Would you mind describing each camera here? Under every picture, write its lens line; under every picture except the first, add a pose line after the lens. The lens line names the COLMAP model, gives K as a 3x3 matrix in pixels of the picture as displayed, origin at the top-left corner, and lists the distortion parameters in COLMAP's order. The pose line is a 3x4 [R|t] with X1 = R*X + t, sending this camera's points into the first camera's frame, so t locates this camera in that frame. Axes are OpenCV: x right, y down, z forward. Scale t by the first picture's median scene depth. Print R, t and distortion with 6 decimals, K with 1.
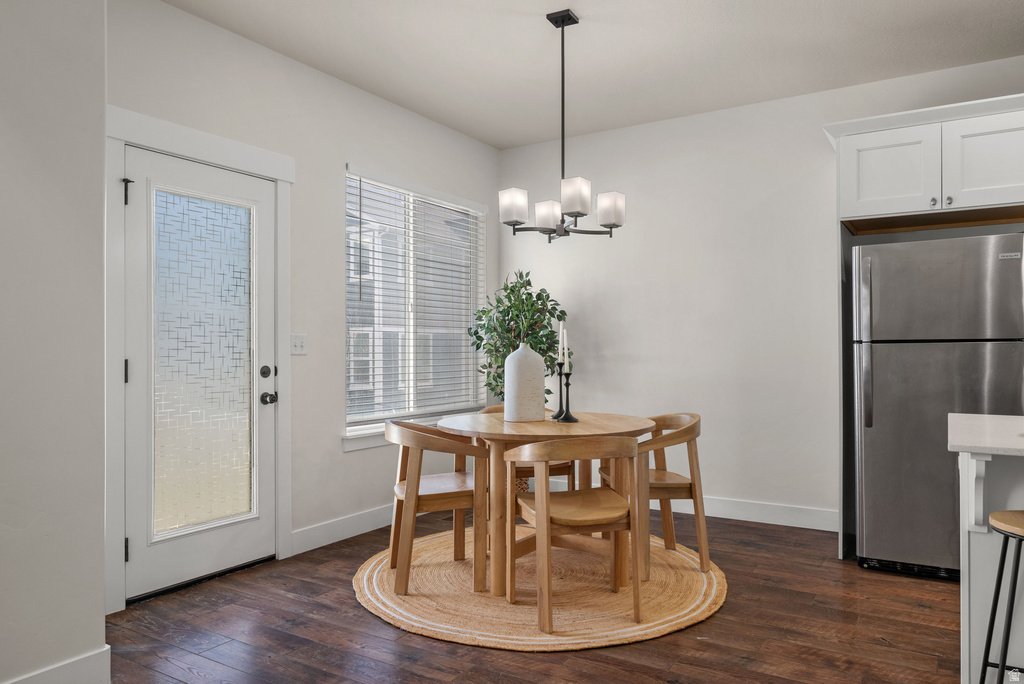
lens RADIAL K [[696.5, 0, 514.1], [0, 696.5, 345.6], [0, 0, 1]] dist [-0.005452, 0.004433]
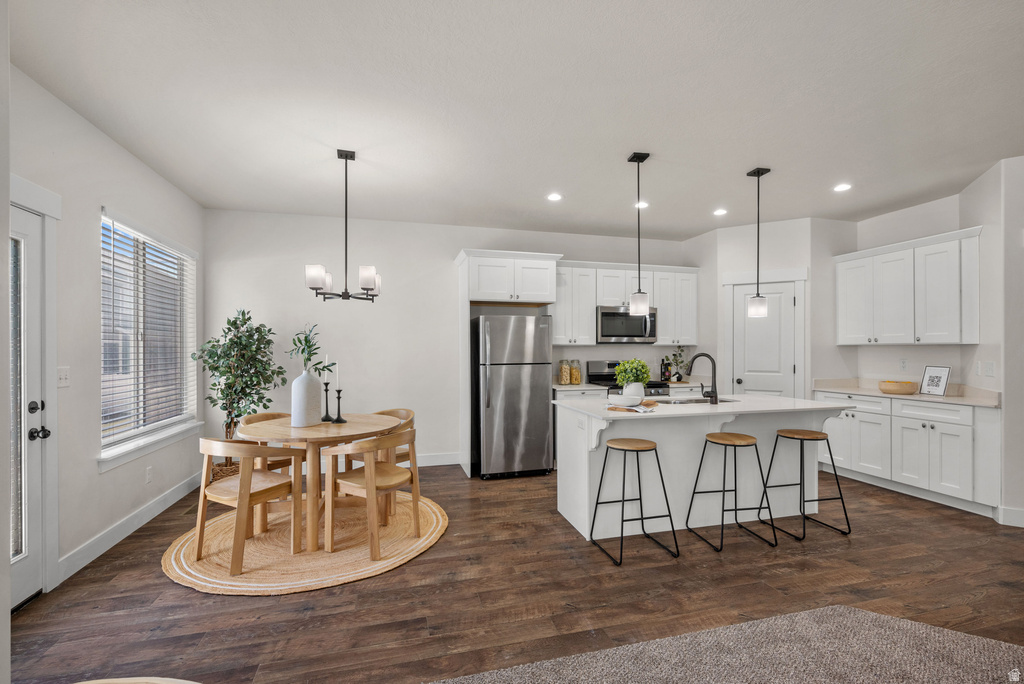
lens RADIAL K [[455.9, 0, 519.5], [0, 455.9, 348.6], [0, 0, 1]] dist [0.001811, 0.000487]
pose [[0.681625, 0.002656, 0.731697, -0.393130], [-0.003325, 0.999994, -0.000532, -0.052412], [-0.731694, -0.002070, 0.681630, 0.053102]]
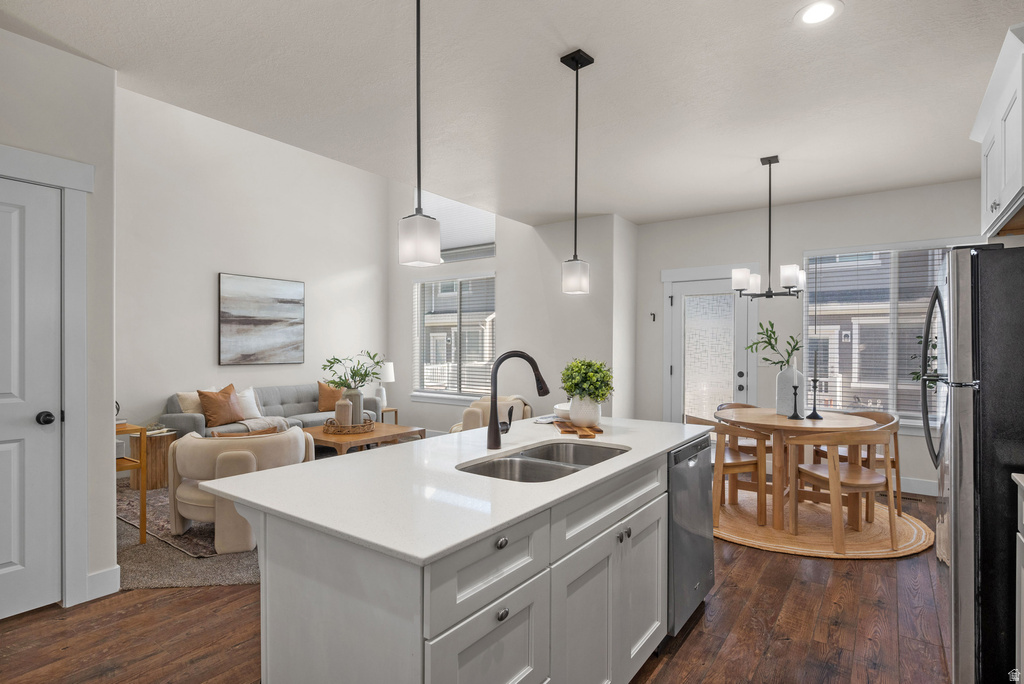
lens RADIAL K [[541.1, 0, 529.0], [0, 541.1, 349.8], [0, 0, 1]] dist [-0.004022, -0.000791]
pose [[-0.058033, 0.009094, -0.998273, 1.305782], [0.002286, 0.999957, 0.008977, -0.051852], [0.998312, -0.001761, -0.058051, 0.516540]]
